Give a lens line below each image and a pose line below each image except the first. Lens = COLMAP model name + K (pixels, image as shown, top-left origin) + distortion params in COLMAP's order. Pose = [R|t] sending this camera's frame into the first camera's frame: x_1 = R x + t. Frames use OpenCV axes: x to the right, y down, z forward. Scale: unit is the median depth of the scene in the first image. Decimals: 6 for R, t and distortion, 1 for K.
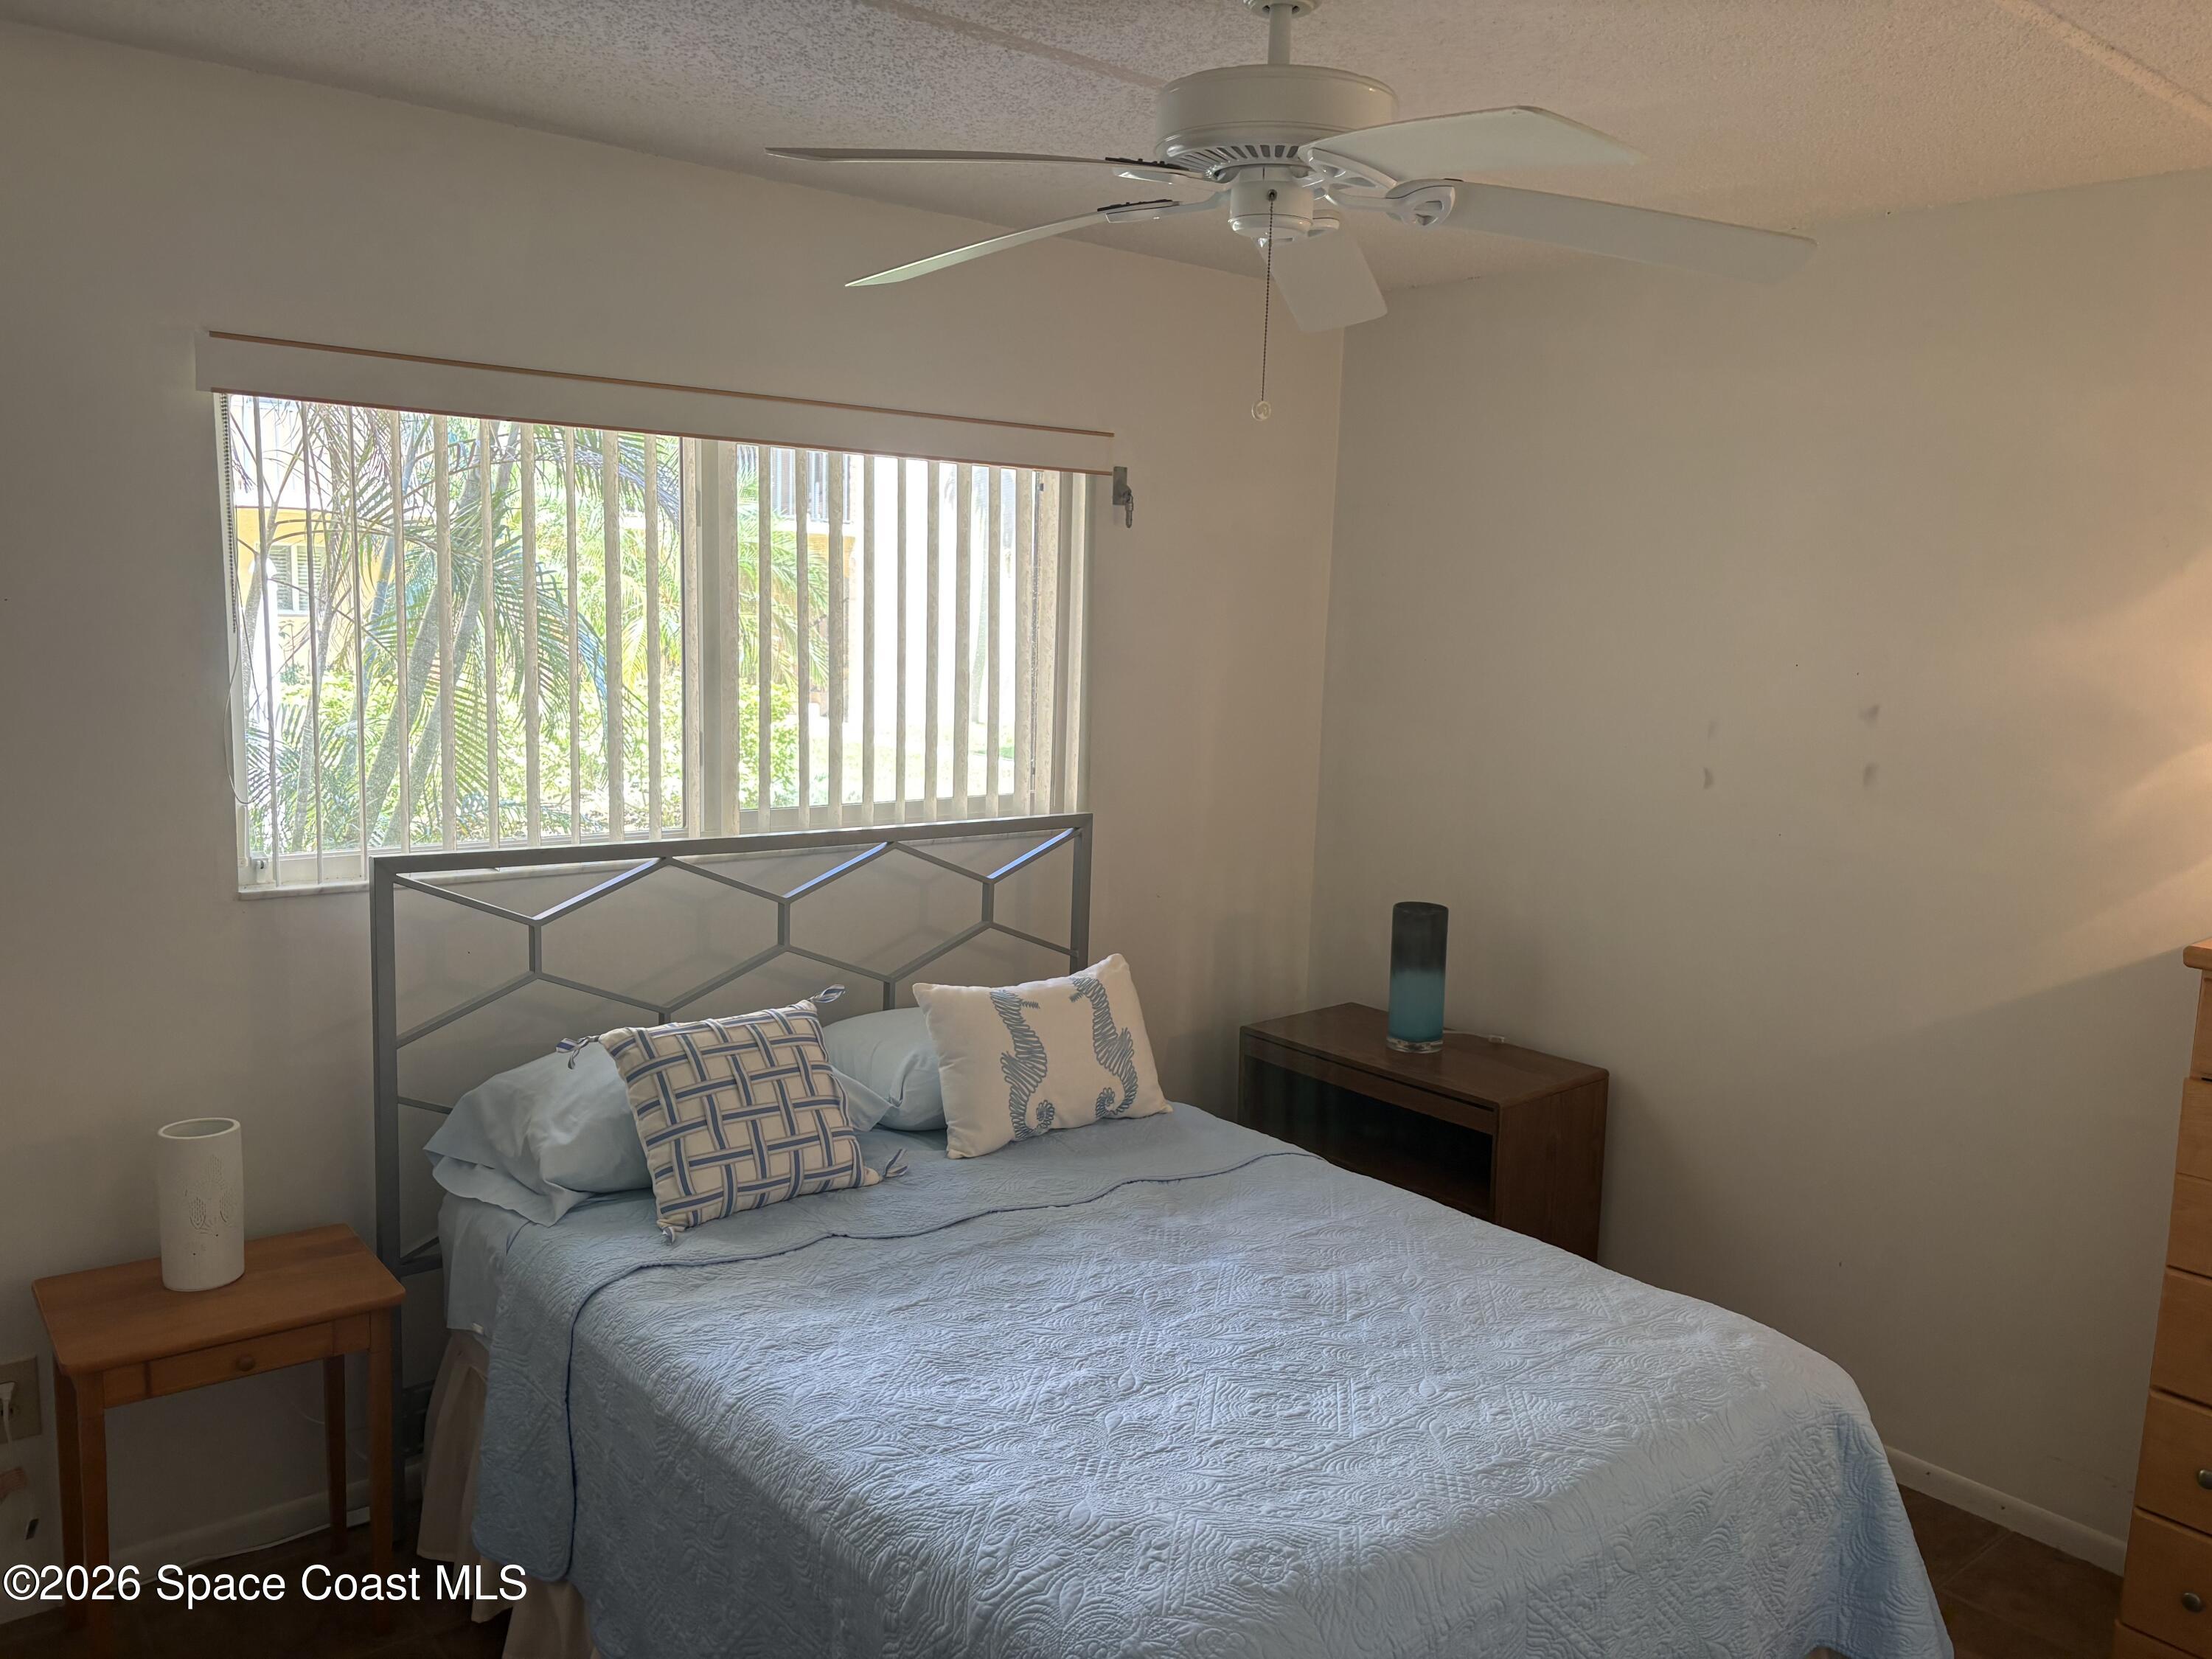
lens RADIAL K [[1653.1, 0, 1106.0], [0, 1653.1, 829.5], [0, 0, 1]] dist [0.011174, 0.002859]
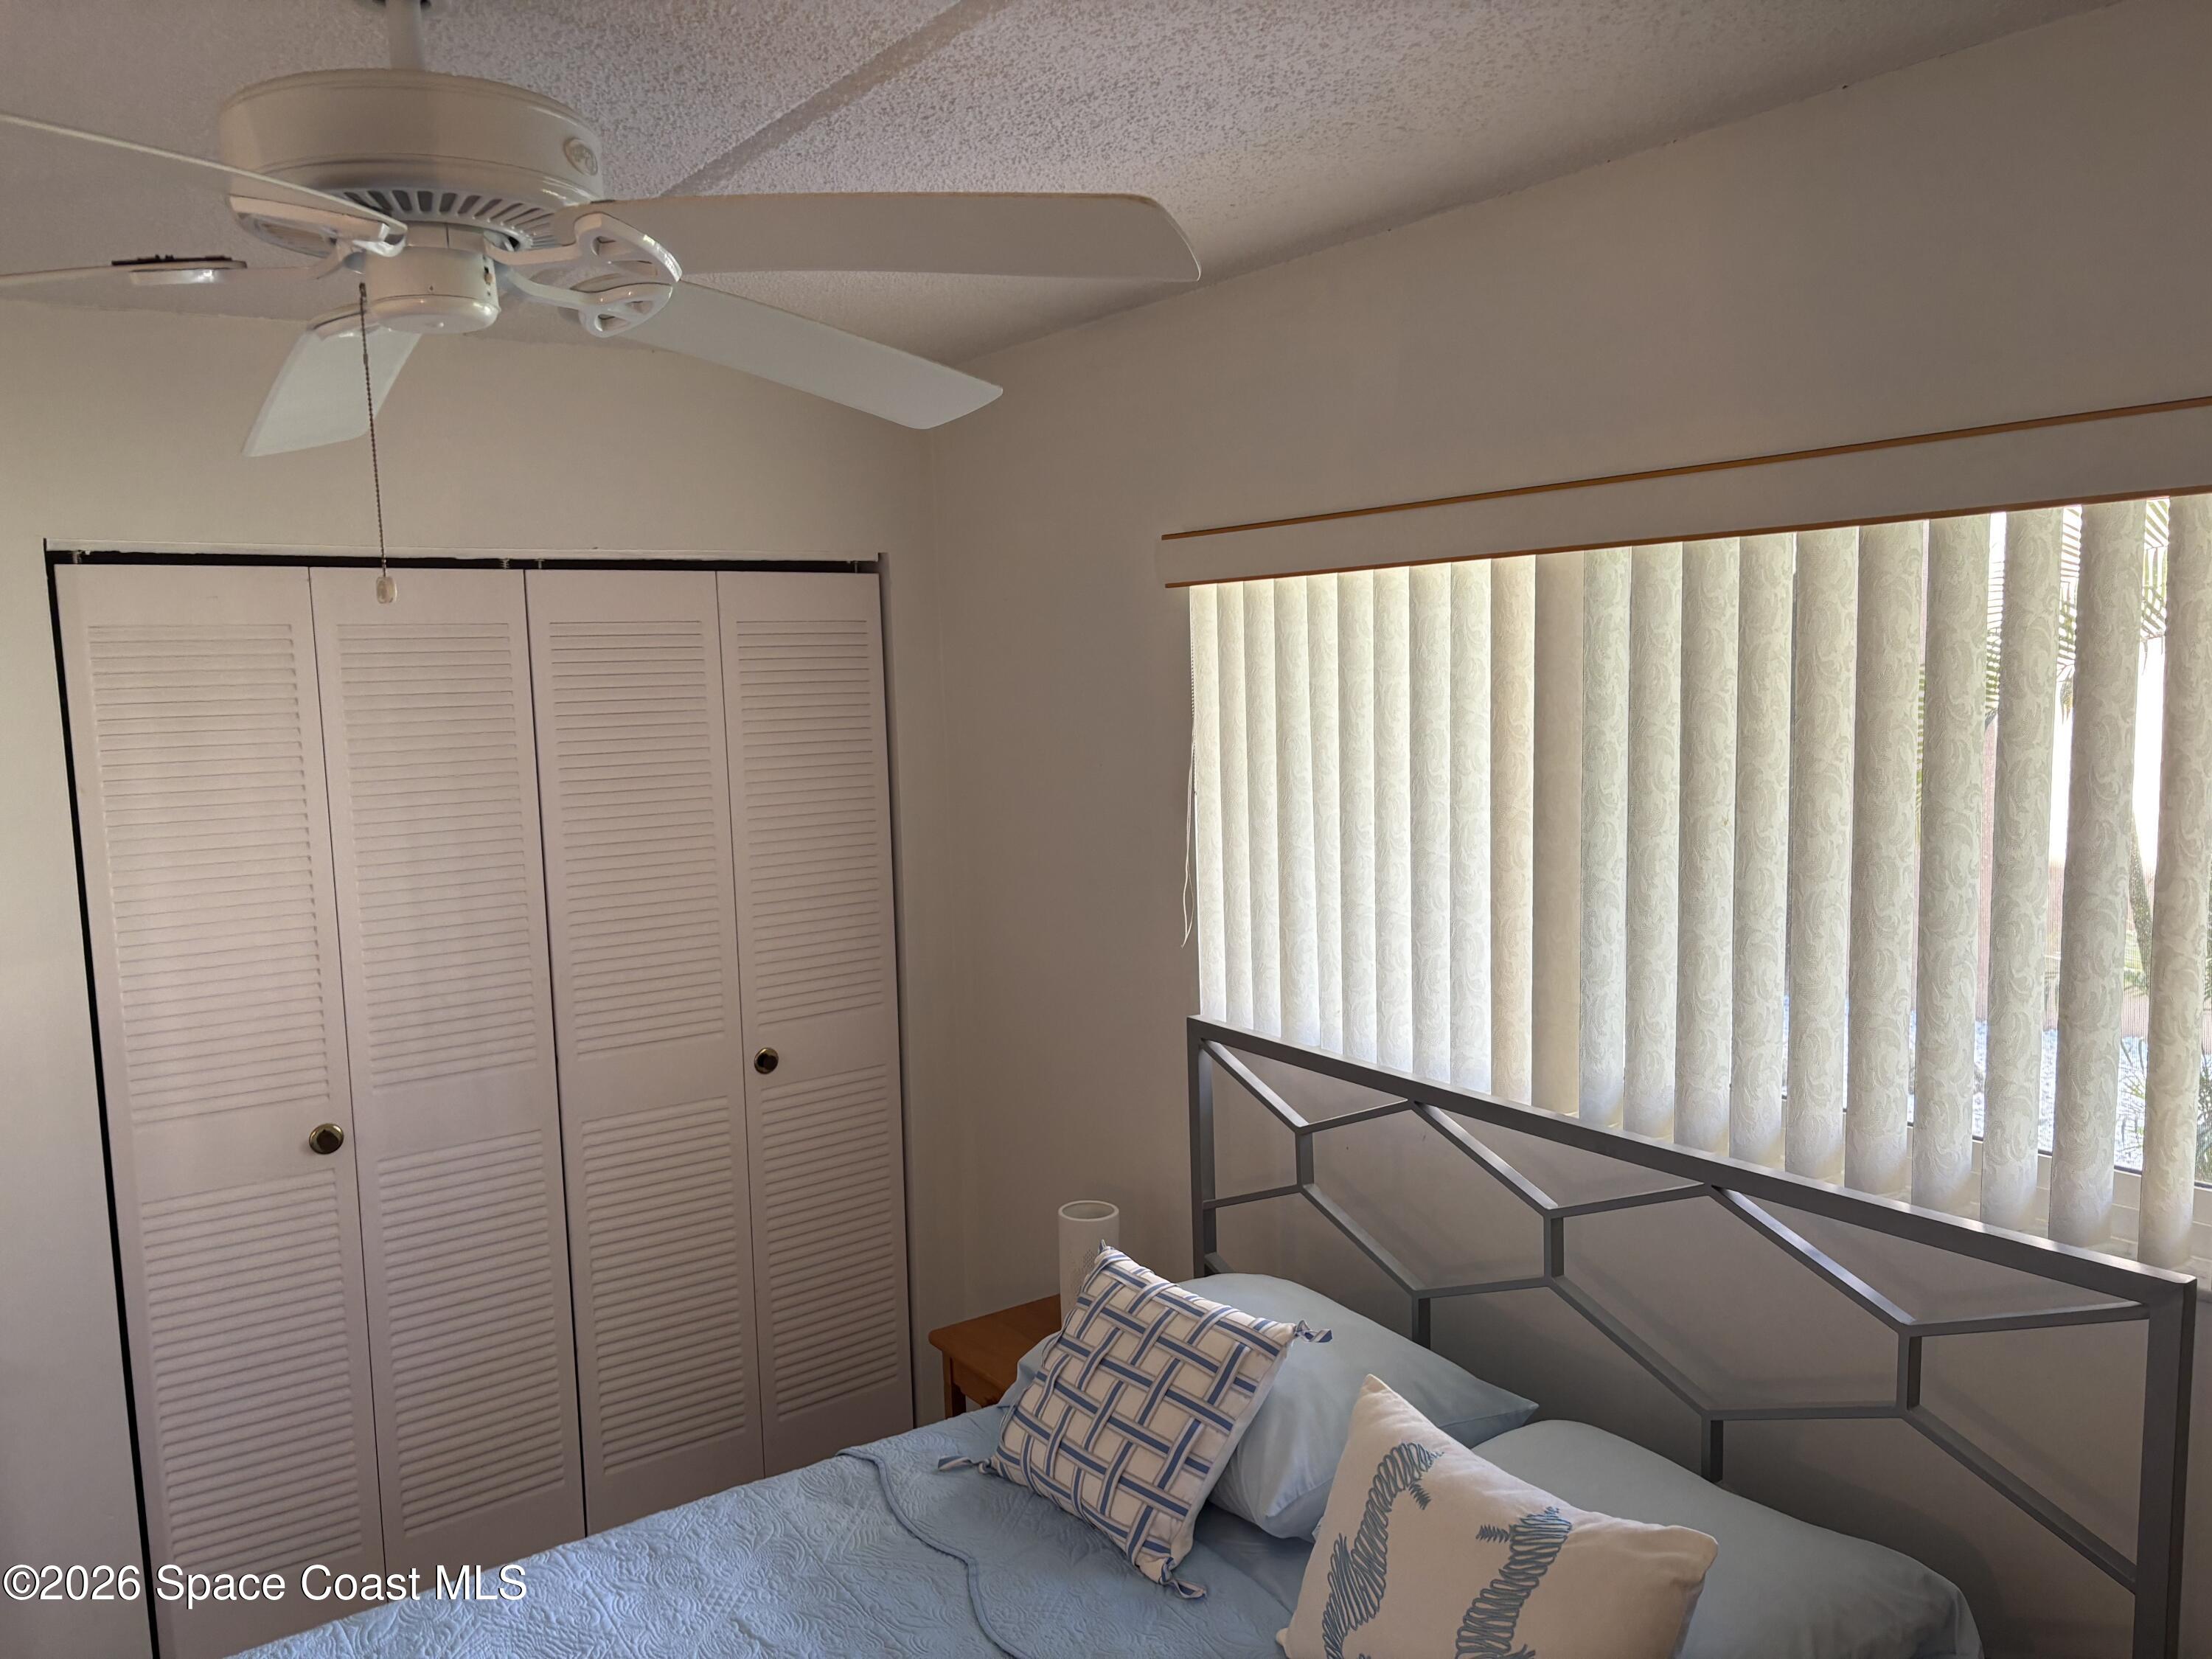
lens RADIAL K [[1653.1, 0, 1106.0], [0, 1653.1, 829.5], [0, 0, 1]] dist [0.011174, 0.002859]
pose [[-0.052903, 0.076758, -0.995645, 0.535085], [-0.114489, 0.990001, 0.082406, -0.165041], [0.992015, 0.118350, -0.043586, 0.908799]]
